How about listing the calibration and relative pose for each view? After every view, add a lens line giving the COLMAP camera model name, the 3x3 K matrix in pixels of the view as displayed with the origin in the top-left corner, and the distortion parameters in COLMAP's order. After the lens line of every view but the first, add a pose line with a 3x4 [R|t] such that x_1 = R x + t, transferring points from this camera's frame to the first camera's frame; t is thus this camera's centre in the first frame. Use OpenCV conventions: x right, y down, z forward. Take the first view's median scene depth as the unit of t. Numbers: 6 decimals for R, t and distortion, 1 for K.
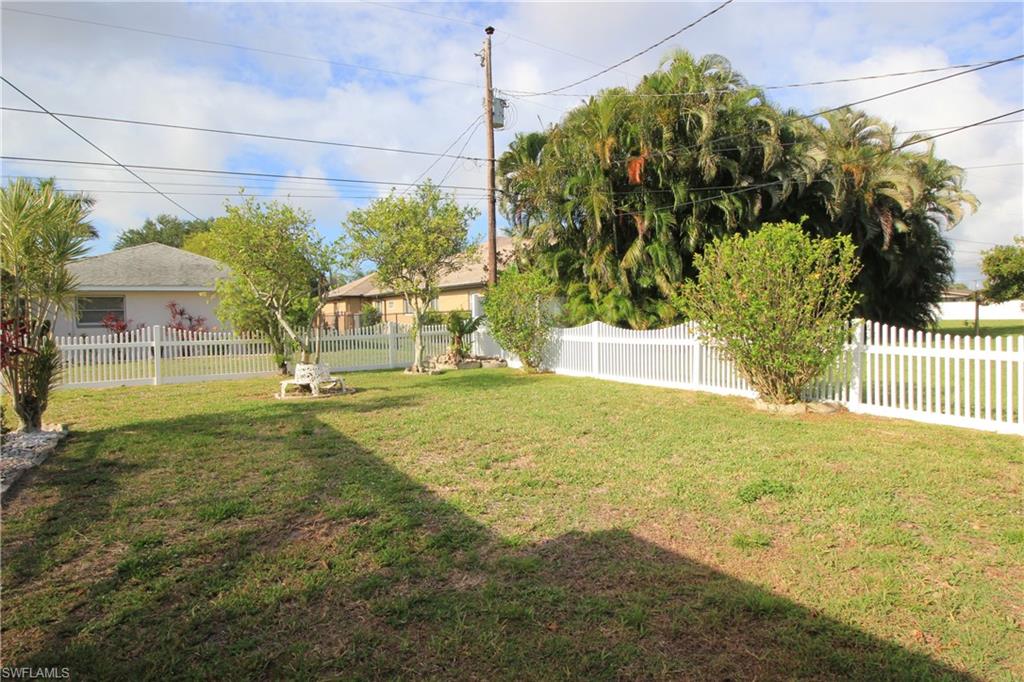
lens RADIAL K [[562.1, 0, 507.6], [0, 562.1, 314.5], [0, 0, 1]] dist [0.015233, -0.001157]
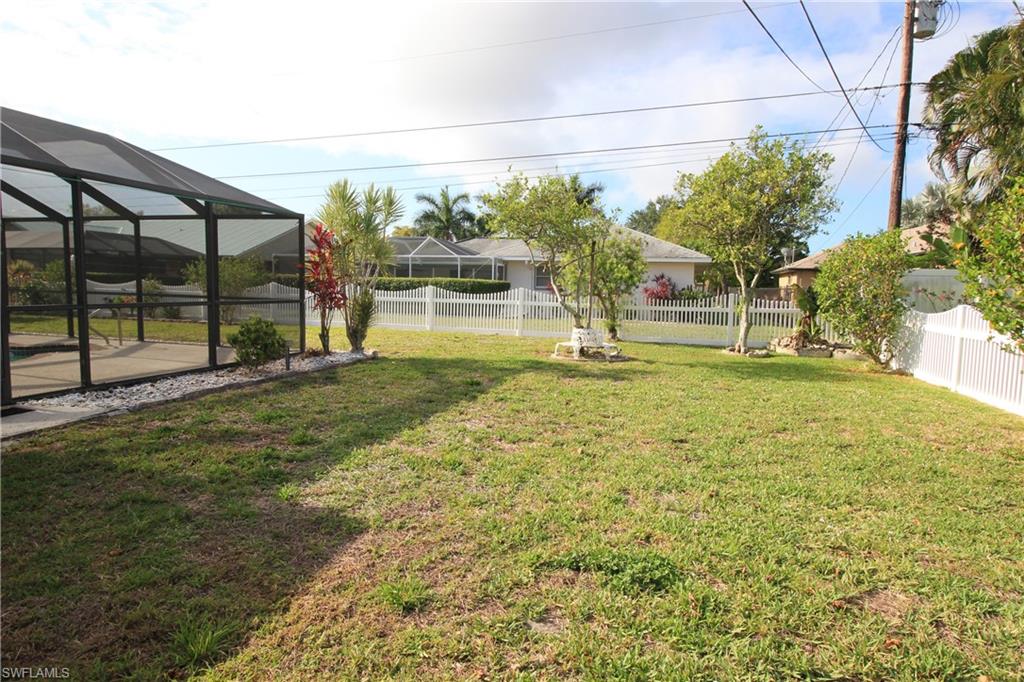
lens RADIAL K [[562.1, 0, 507.6], [0, 562.1, 314.5], [0, 0, 1]] dist [0.015233, -0.001157]
pose [[0.696860, 0.072834, -0.713499, 0.201016], [-0.038507, 0.997195, 0.064185, 0.000644], [0.716173, -0.017253, 0.697710, 0.120616]]
